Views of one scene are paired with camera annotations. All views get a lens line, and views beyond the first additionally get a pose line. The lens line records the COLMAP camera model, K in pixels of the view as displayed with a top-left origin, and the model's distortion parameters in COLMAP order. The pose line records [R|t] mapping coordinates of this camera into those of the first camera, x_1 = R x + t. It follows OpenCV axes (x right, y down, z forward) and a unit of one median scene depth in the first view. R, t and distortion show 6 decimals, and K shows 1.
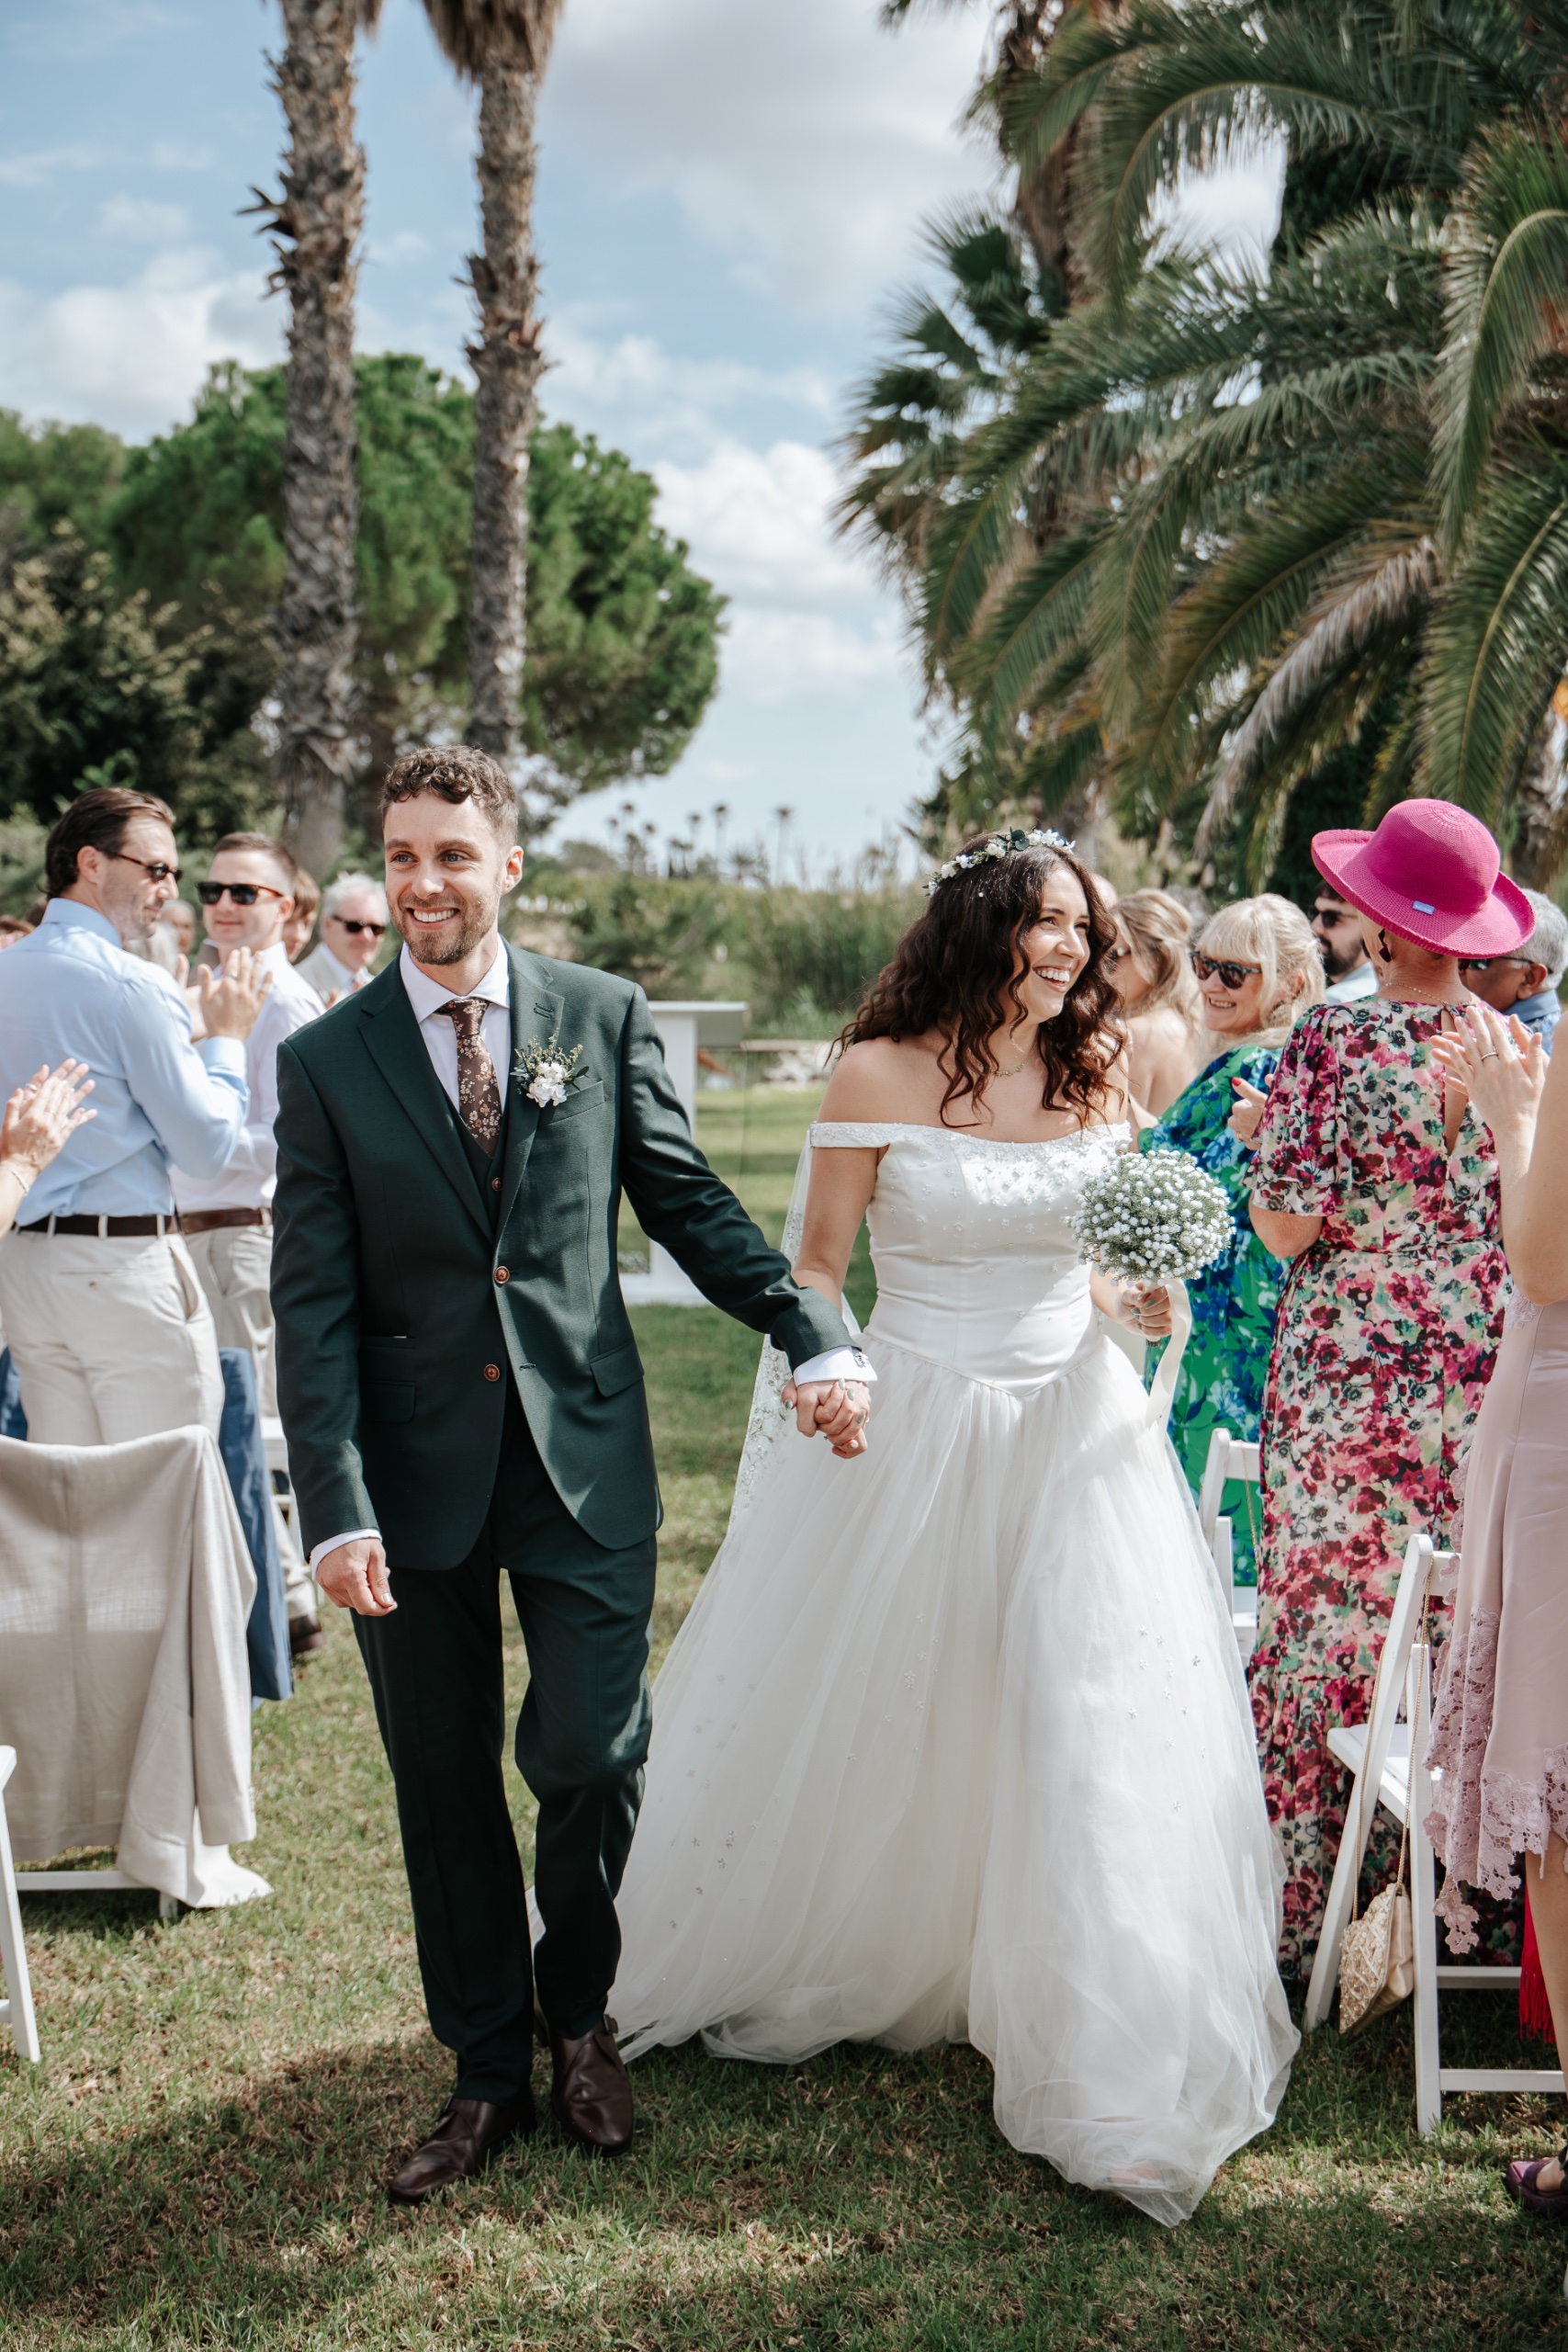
lens RADIAL K [[3632.2, 0, 784.0], [0, 3632.2, 1176.0], [0, 0, 1]] dist [0.011412, 0.269234]
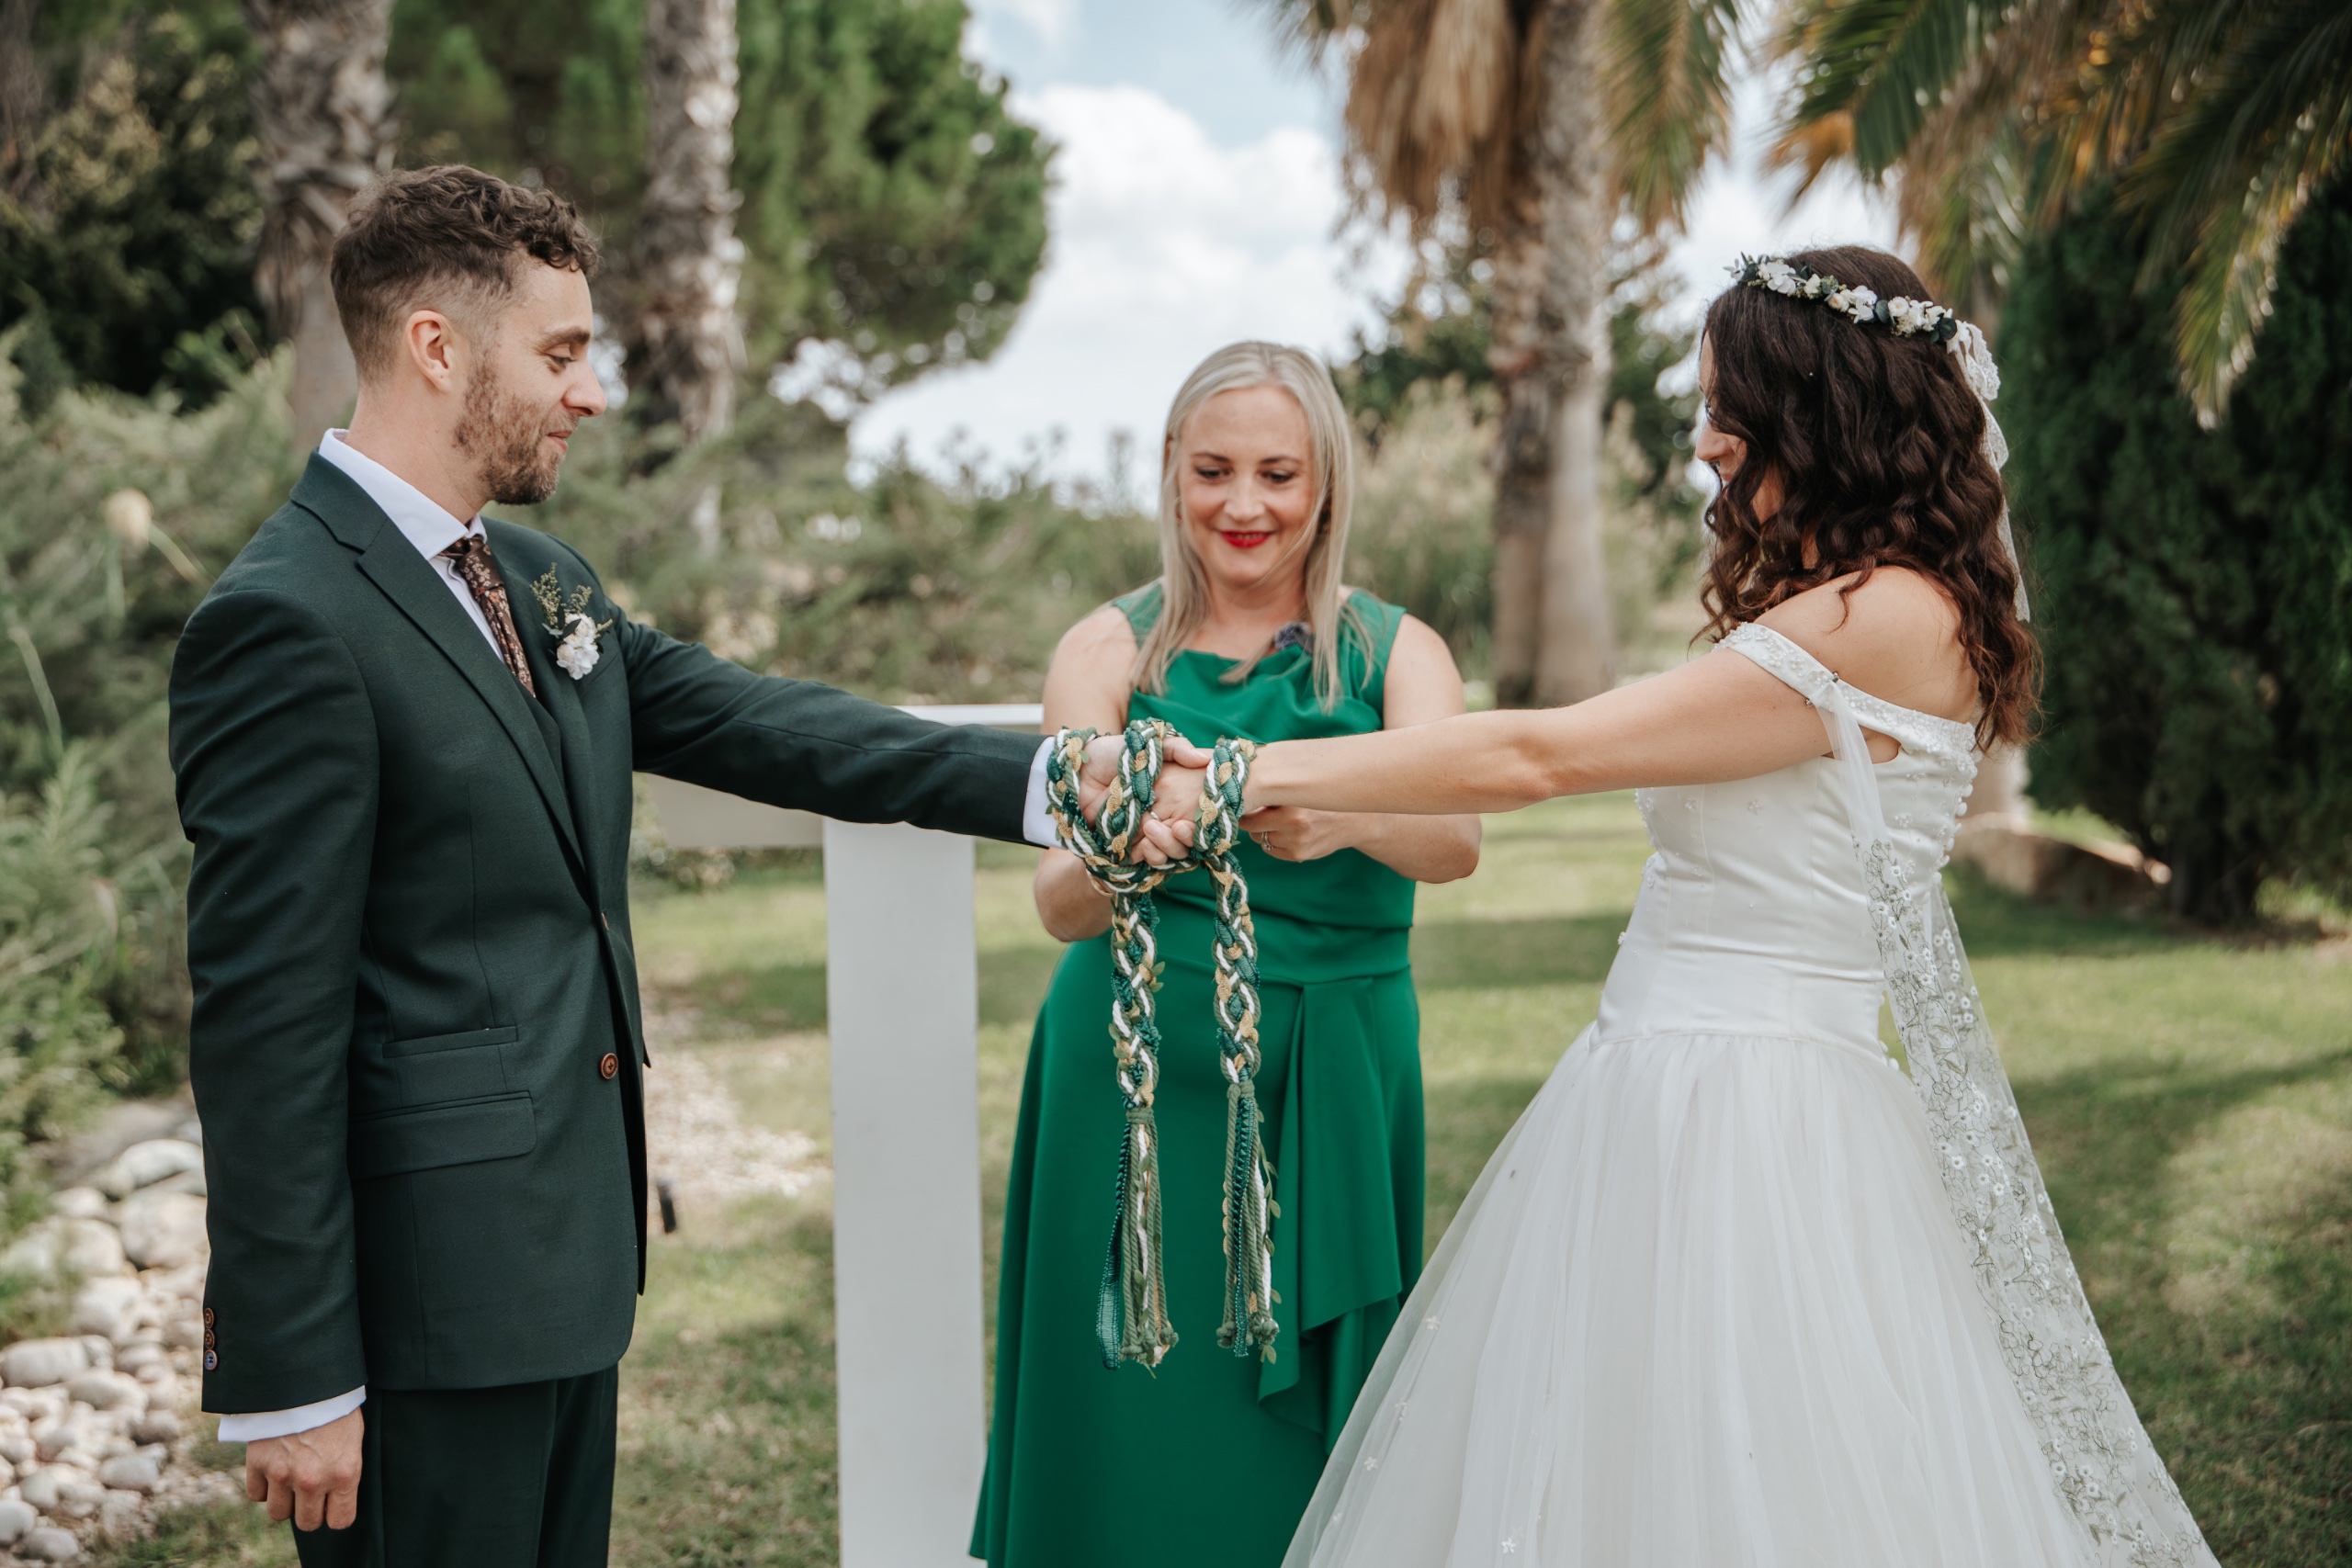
lens RADIAL K [[3049.5, 0, 1176.0], [0, 3049.5, 784.0], [0, 0, 1]] dist [-0.006958, -0.019902]
pose [[0.999694, -0.016084, 0.018785, -0.005785], [0.016049, 0.999869, 0.001989, -0.019557], [-0.018814, -0.001687, 0.999822, 0.365476]]
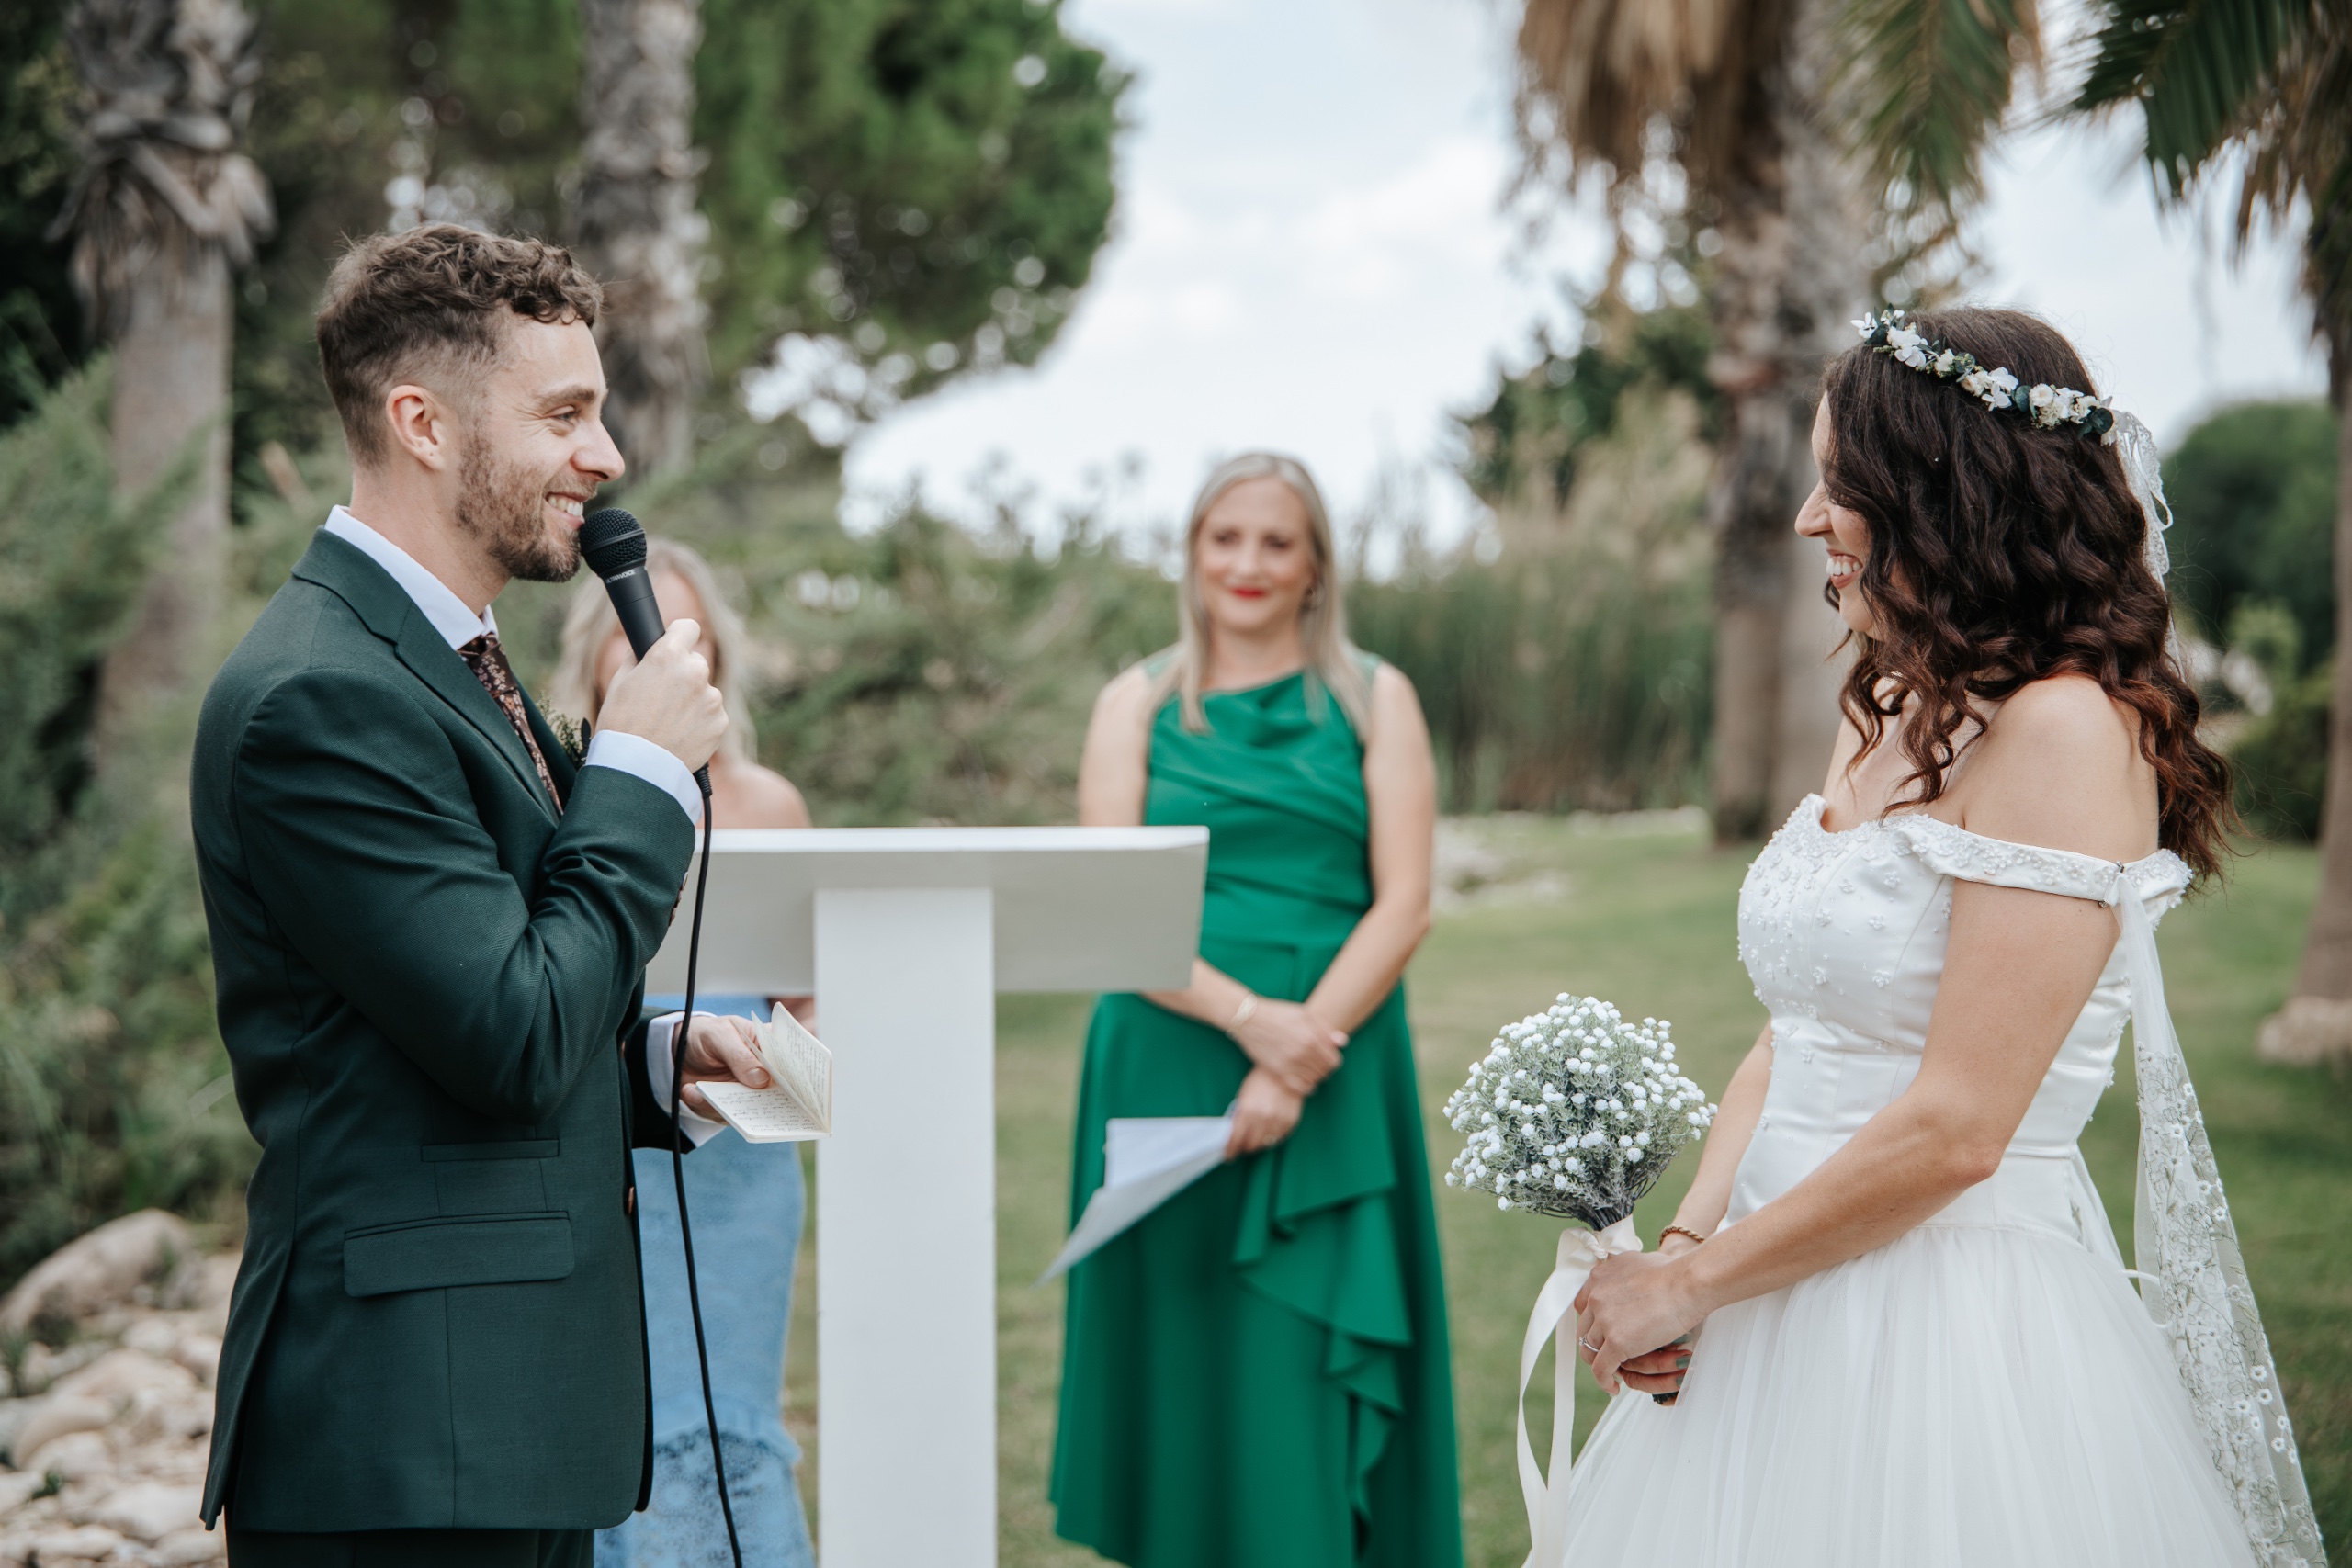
lens RADIAL K [[4319.5, 0, 1176.0], [0, 4319.5, 784.0], [0, 0, 1]] dist [0.026109, -0.057888]
pose [[0.999929, -0.007352, -0.009401, -0.003957], [0.006997, 0.999283, -0.037220, -0.018368], [0.009668, 0.037152, 0.999263, 0.339890]]
